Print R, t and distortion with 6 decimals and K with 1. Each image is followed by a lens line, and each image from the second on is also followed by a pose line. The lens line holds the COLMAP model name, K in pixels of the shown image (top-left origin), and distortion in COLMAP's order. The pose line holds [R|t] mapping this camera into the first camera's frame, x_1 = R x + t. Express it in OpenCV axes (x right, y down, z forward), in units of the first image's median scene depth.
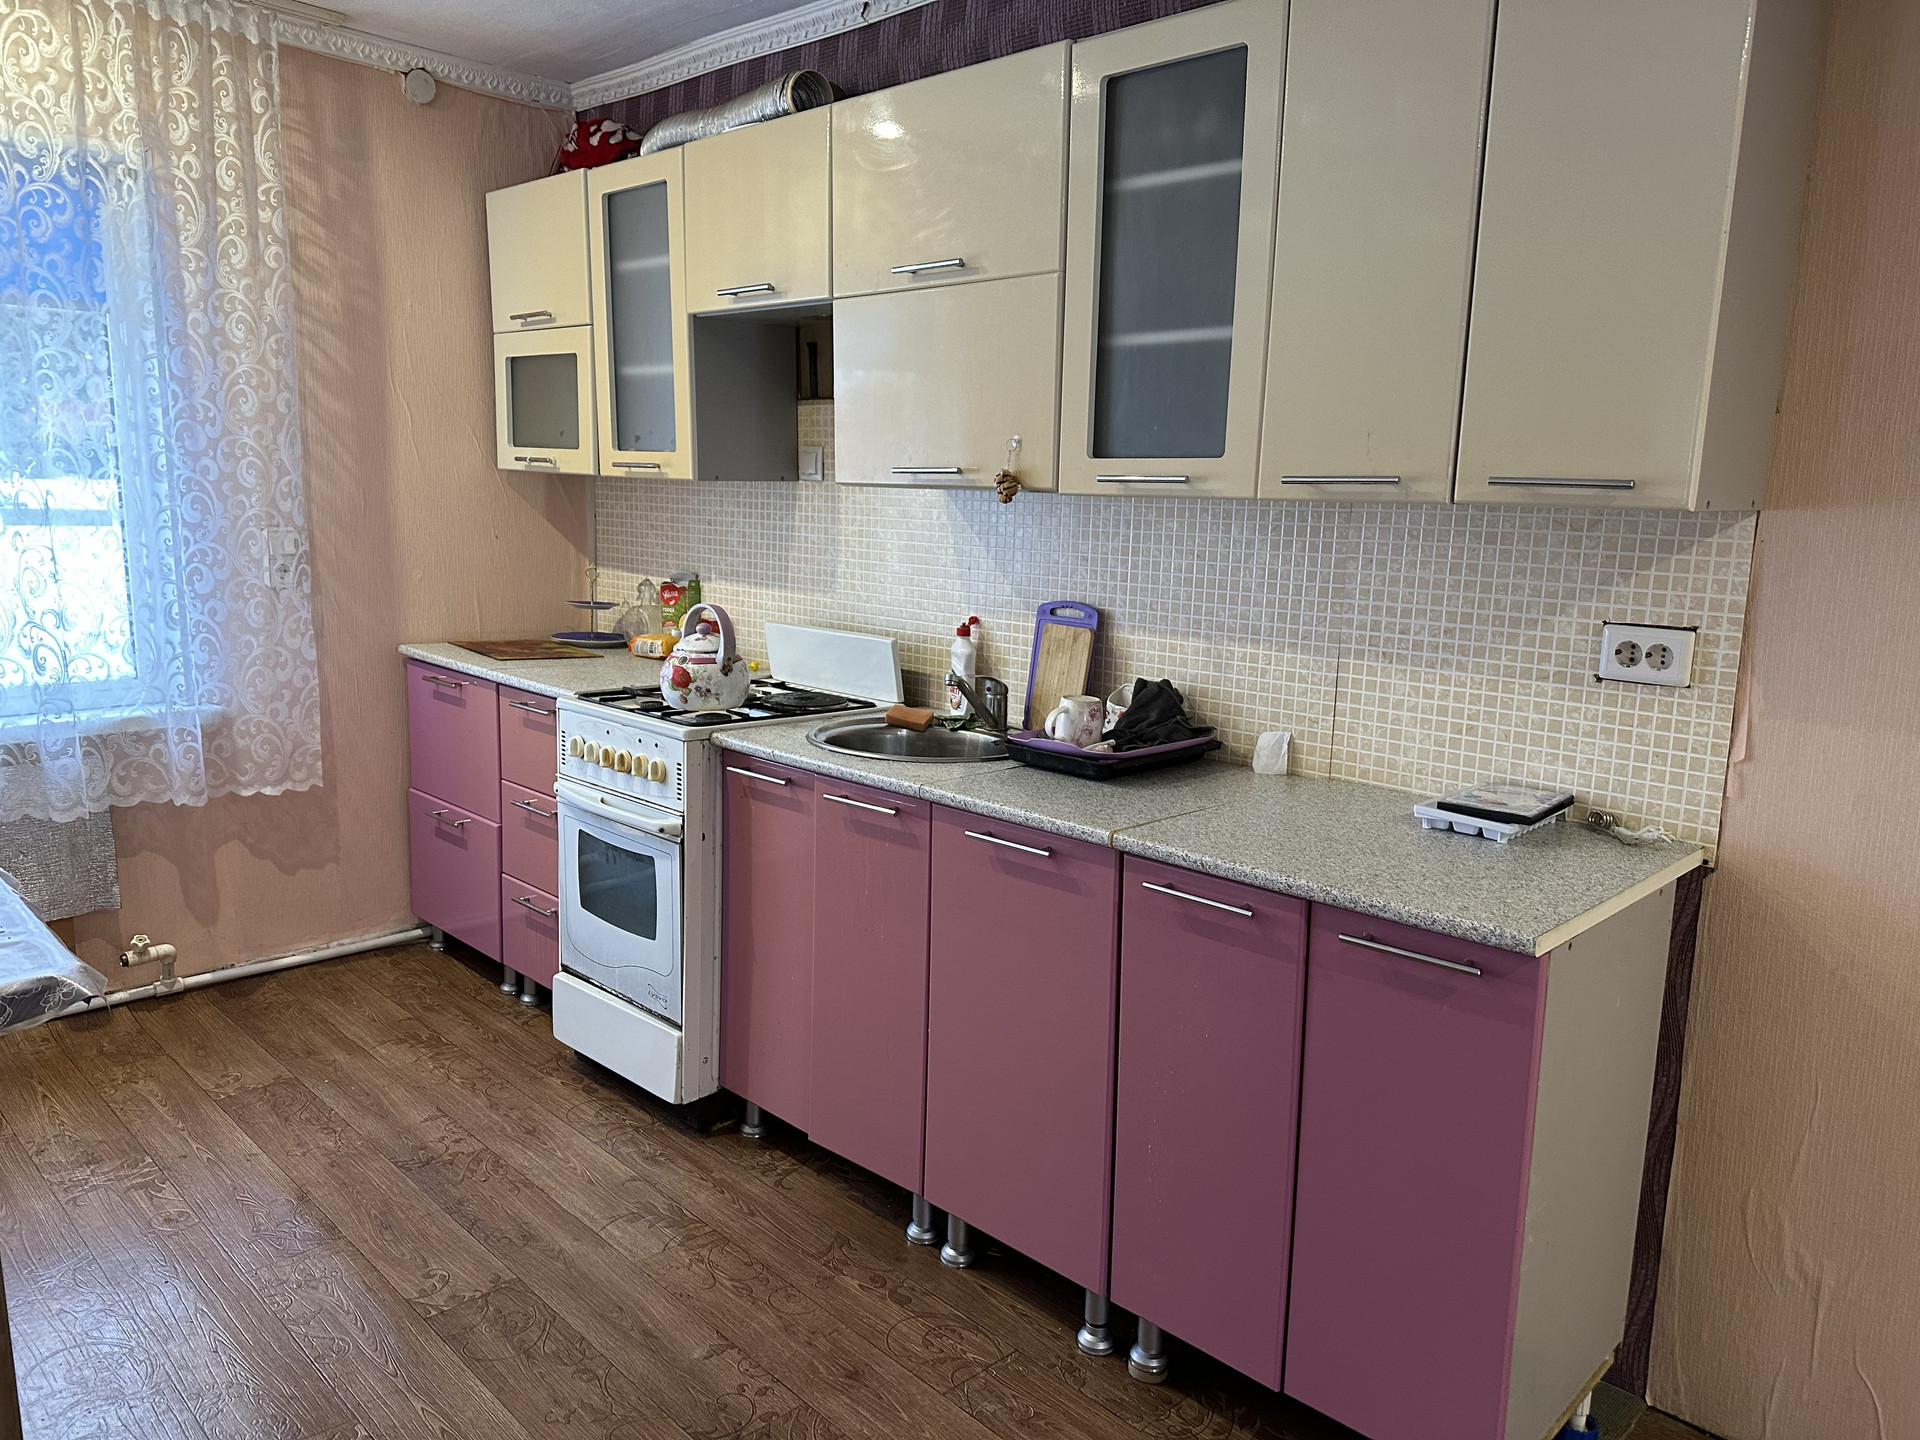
lens RADIAL K [[1352.5, 0, 960.0], [0, 1352.5, 720.0], [0, 0, 1]] dist [0.038751, -0.039180]
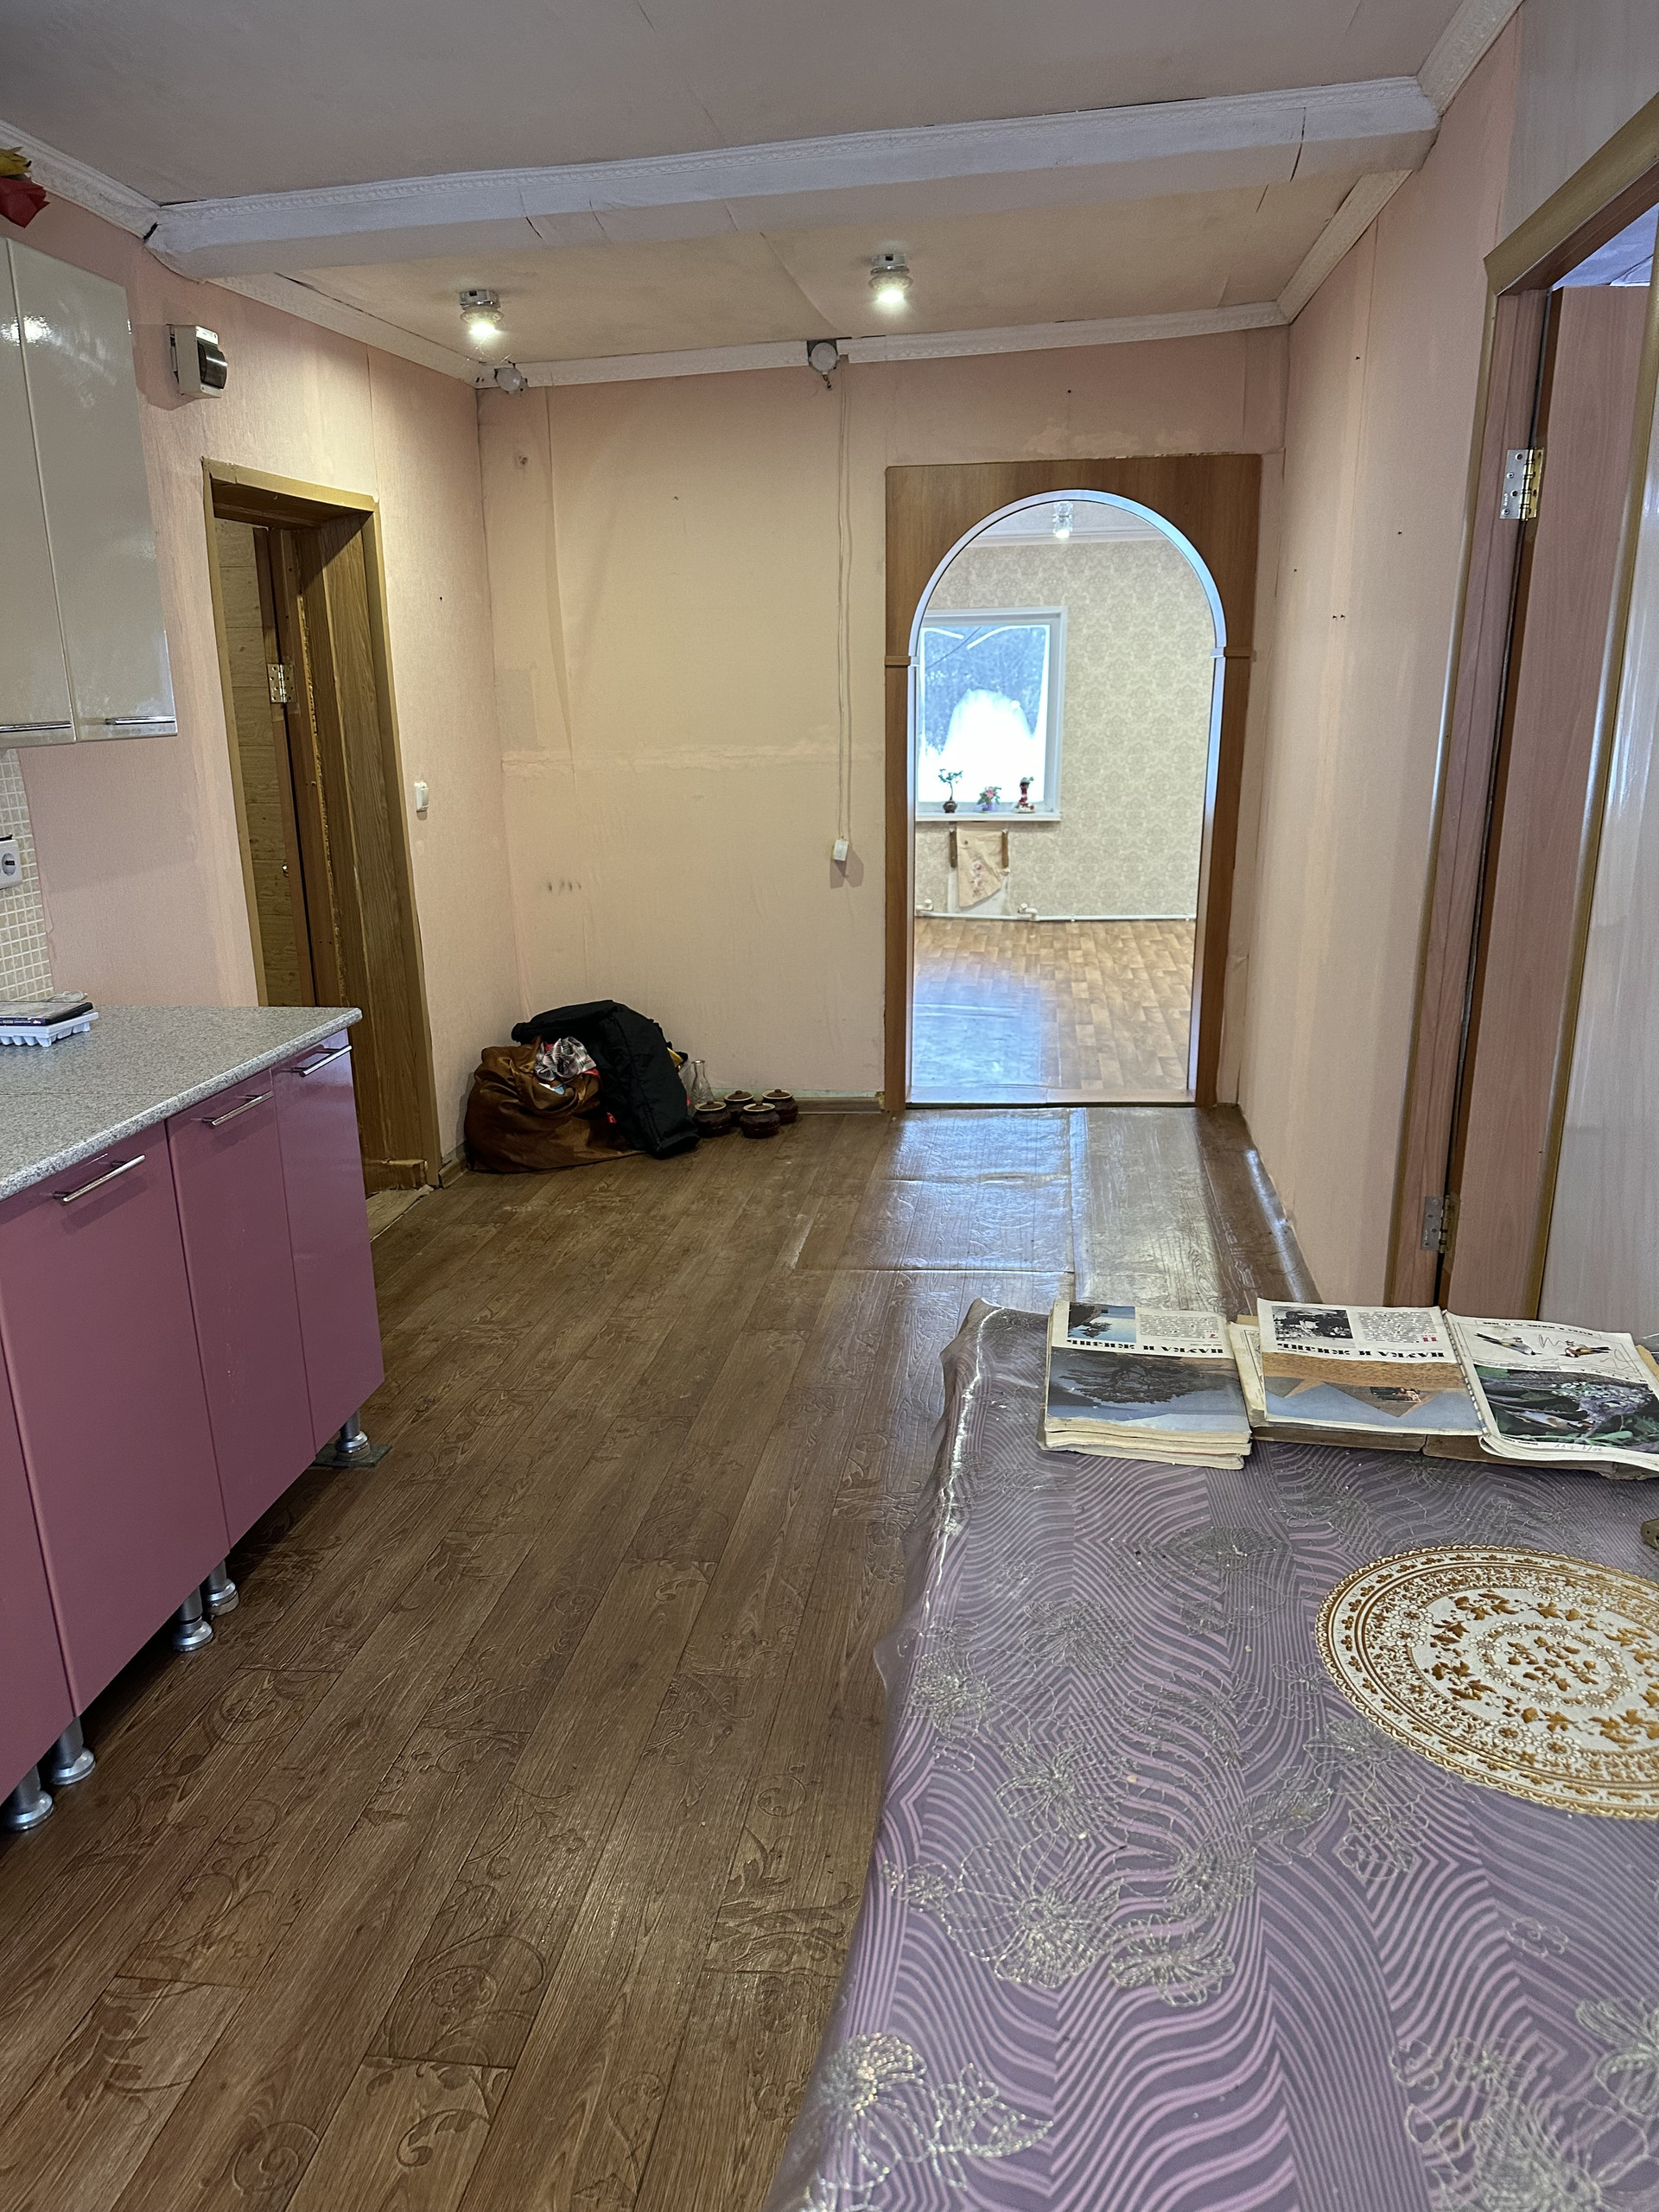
lens RADIAL K [[1507.6, 0, 824.9], [0, 1507.6, 1137.3], [0, 0, 1]] dist [0.034054, -0.034906]
pose [[-0.597352, -0.243636, 0.764076, -0.989813], [0.142683, 0.905252, 0.400201, -0.256099], [-0.789185, 0.348082, -0.505991, 1.159533]]
